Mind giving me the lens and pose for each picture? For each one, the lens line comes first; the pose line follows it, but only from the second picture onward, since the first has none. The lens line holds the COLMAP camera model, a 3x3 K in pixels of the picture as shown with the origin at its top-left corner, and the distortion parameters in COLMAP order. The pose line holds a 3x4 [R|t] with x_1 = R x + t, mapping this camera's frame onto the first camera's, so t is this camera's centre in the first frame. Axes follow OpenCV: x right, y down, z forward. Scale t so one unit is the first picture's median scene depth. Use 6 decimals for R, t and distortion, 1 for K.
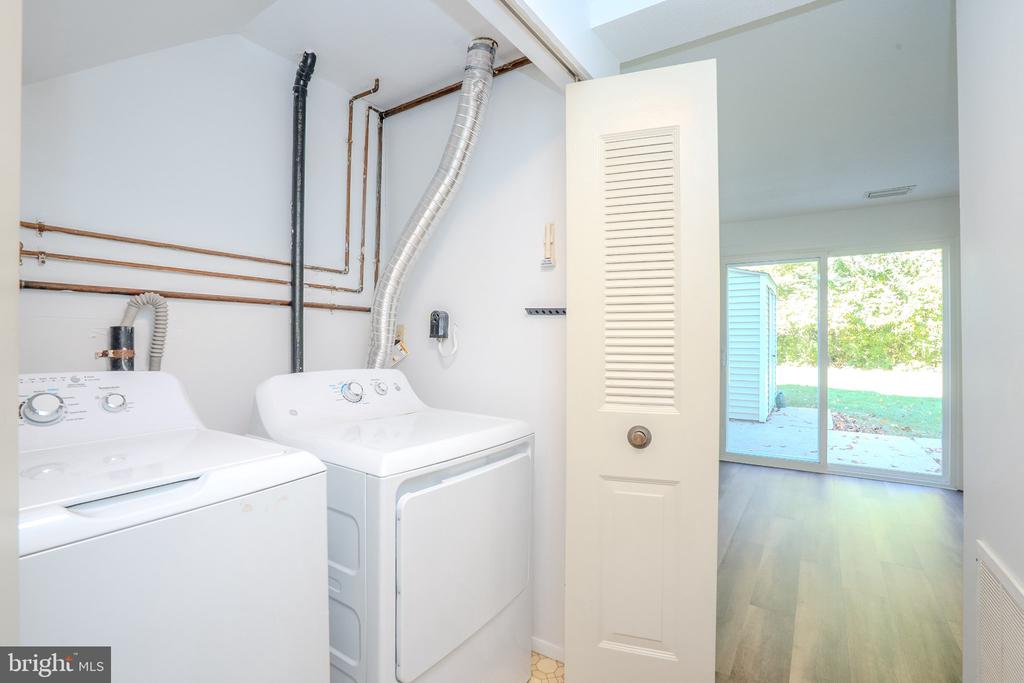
lens RADIAL K [[469.7, 0, 508.8], [0, 469.7, 339.4], [0, 0, 1]] dist [-0.057207, 0.020376]
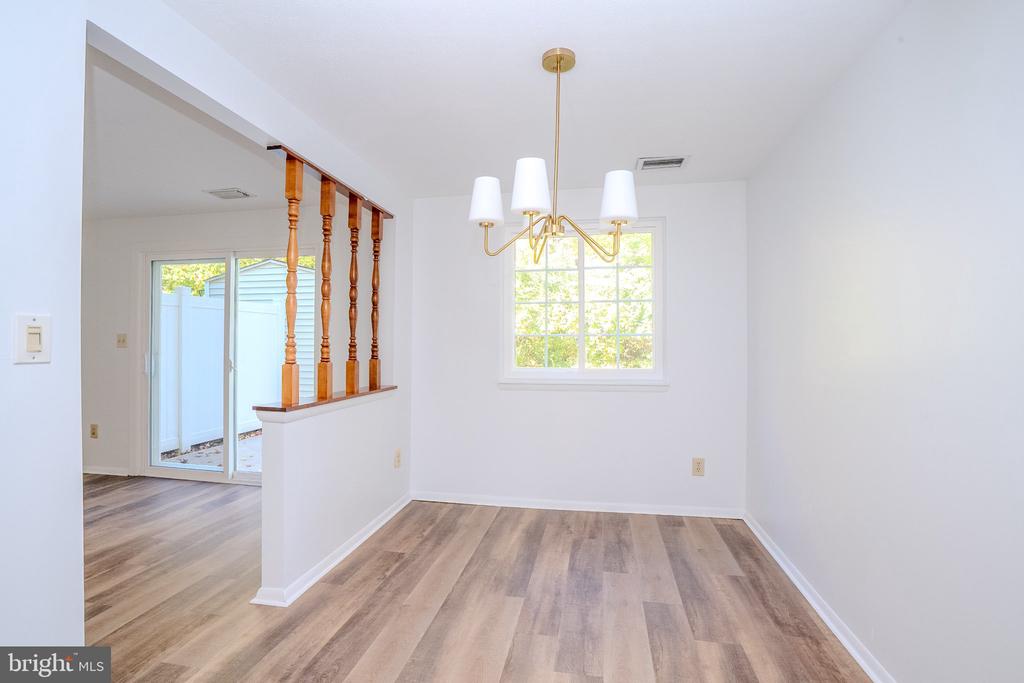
lens RADIAL K [[469.7, 0, 516.3], [0, 469.7, 344.2], [0, 0, 1]] dist [-0.057207, 0.020376]
pose [[0.912968, 0.002923, 0.408020, 0.257537], [-0.004933, 0.999980, 0.003873, -0.001638], [-0.408001, -0.005549, 0.912965, -0.034765]]
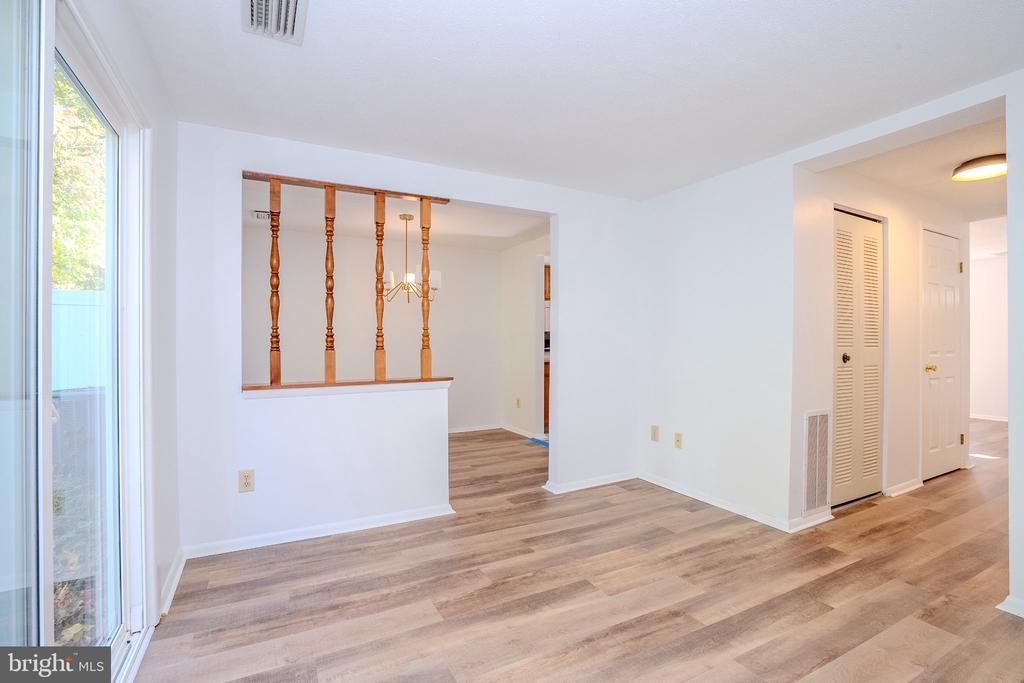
lens RADIAL K [[469.7, 0, 509.8], [0, 469.7, 339.5], [0, 0, 1]] dist [-0.057207, 0.020376]
pose [[-0.882283, 0.002270, 0.470714, 0.105865], [0.000467, 0.999992, -0.003947, 0.003049], [-0.470719, -0.003262, -0.882277, 0.335744]]
